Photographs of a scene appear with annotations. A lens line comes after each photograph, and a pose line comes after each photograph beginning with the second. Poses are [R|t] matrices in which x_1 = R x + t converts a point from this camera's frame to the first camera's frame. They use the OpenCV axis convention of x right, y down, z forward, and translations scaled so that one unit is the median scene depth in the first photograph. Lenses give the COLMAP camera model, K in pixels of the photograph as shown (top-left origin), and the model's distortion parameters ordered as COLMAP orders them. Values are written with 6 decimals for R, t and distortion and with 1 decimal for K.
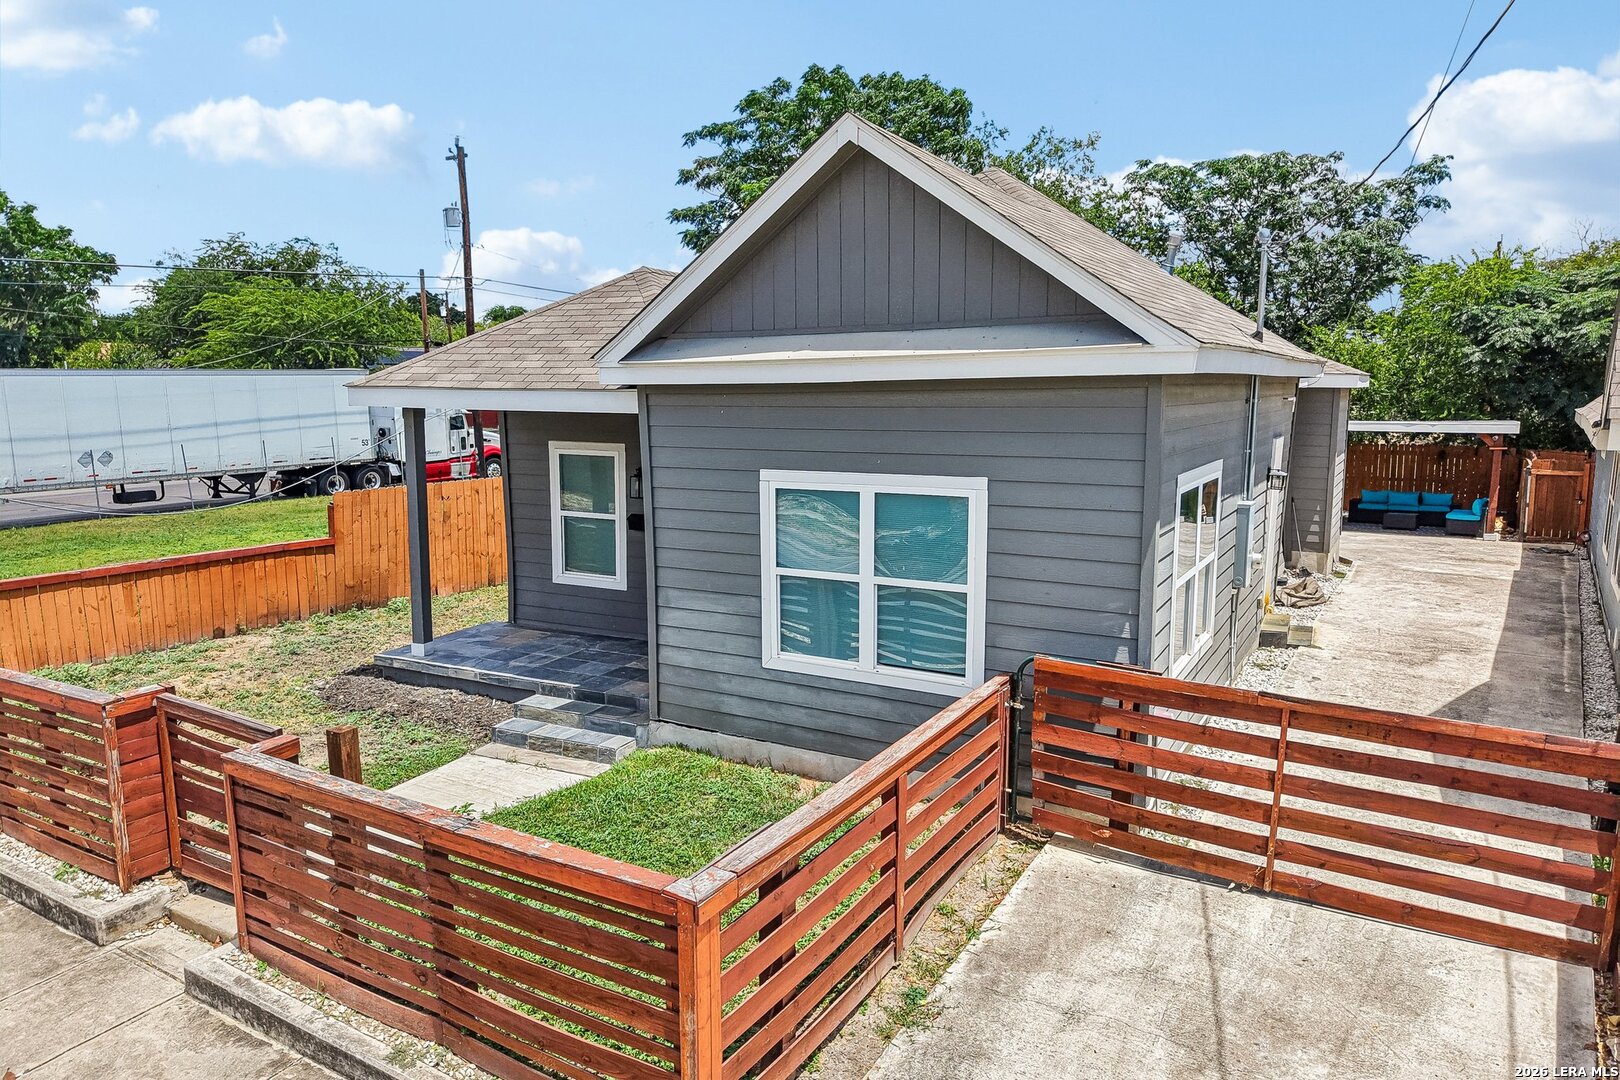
lens RADIAL K [[1079.8, 0, 810.0], [0, 1079.8, 540.0], [0, 0, 1]] dist [0.027497, -0.029208]
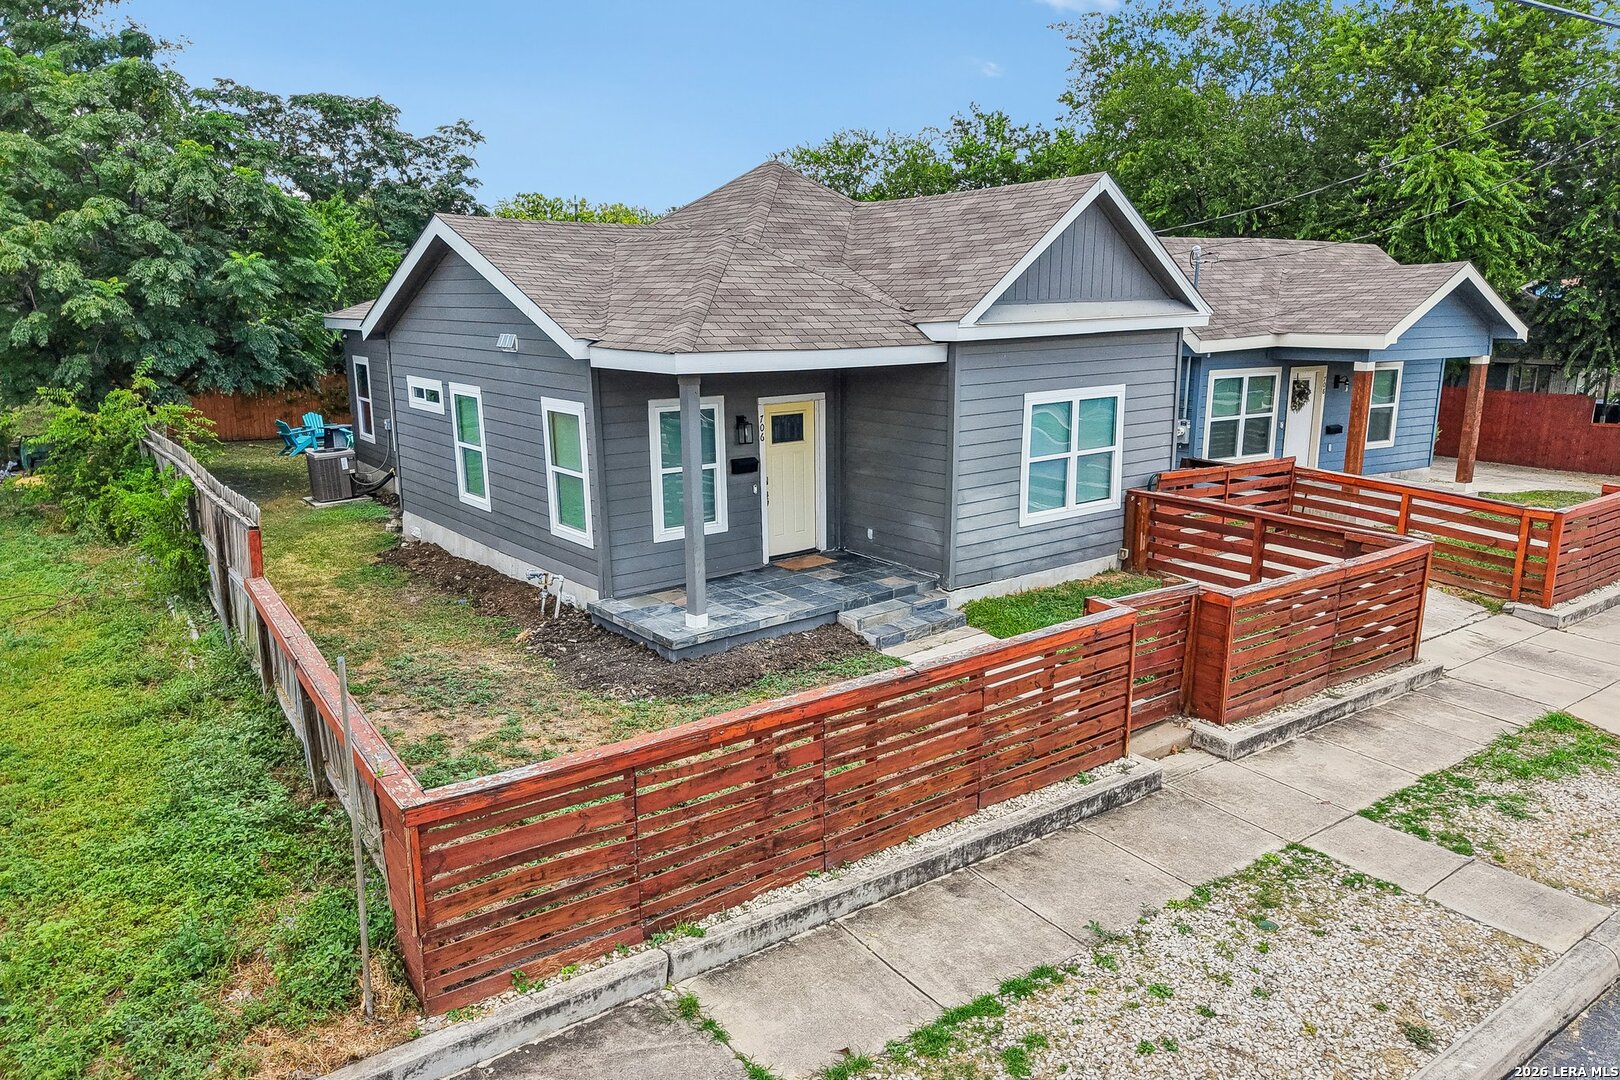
lens RADIAL K [[1120.5, 0, 741.6], [0, 1120.5, 544.1], [0, 0, 1]] dist [0.001639, -0.035321]
pose [[0.415011, -0.200381, 0.887476, -1.558753], [0.141962, 0.977759, 0.154381, -0.150126], [-0.898673, 0.061918, 0.434227, 0.666843]]
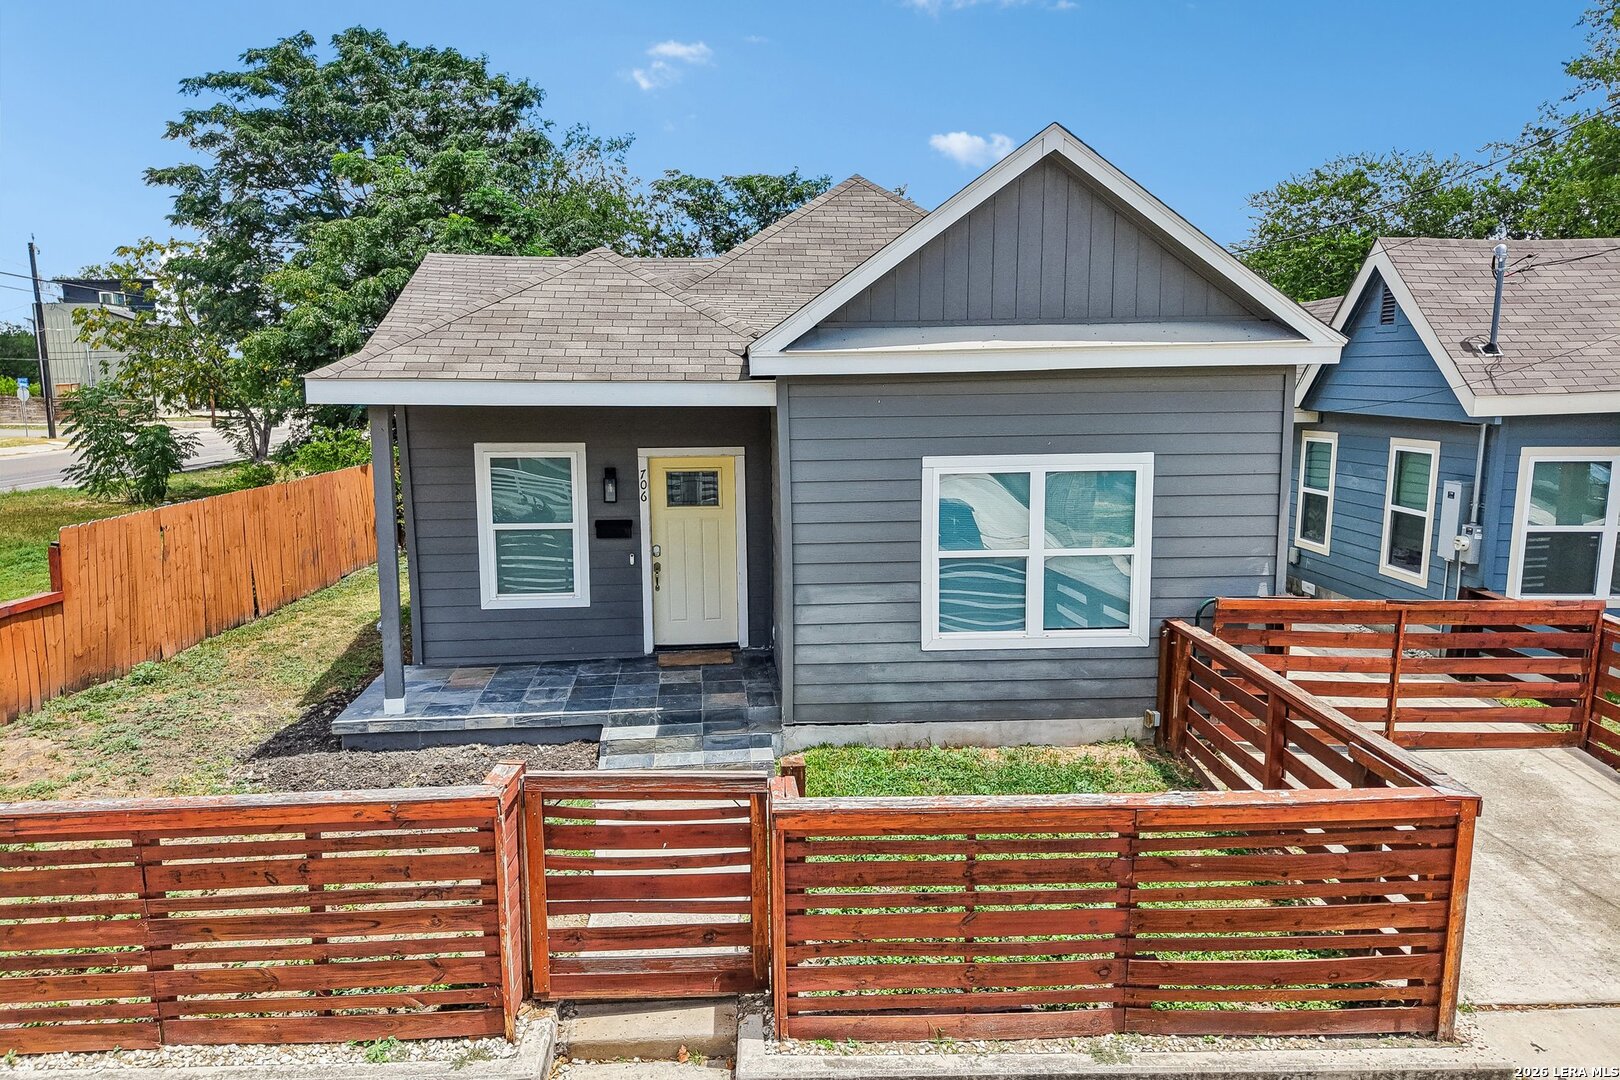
lens RADIAL K [[1079.8, 0, 810.0], [0, 1079.8, 540.0], [0, 0, 1]] dist [0.027497, -0.029208]
pose [[0.835251, -0.083707, 0.543460, -0.670946], [0.083776, 0.996179, 0.024682, -0.020120], [-0.543450, 0.024913, 0.839072, 0.194093]]
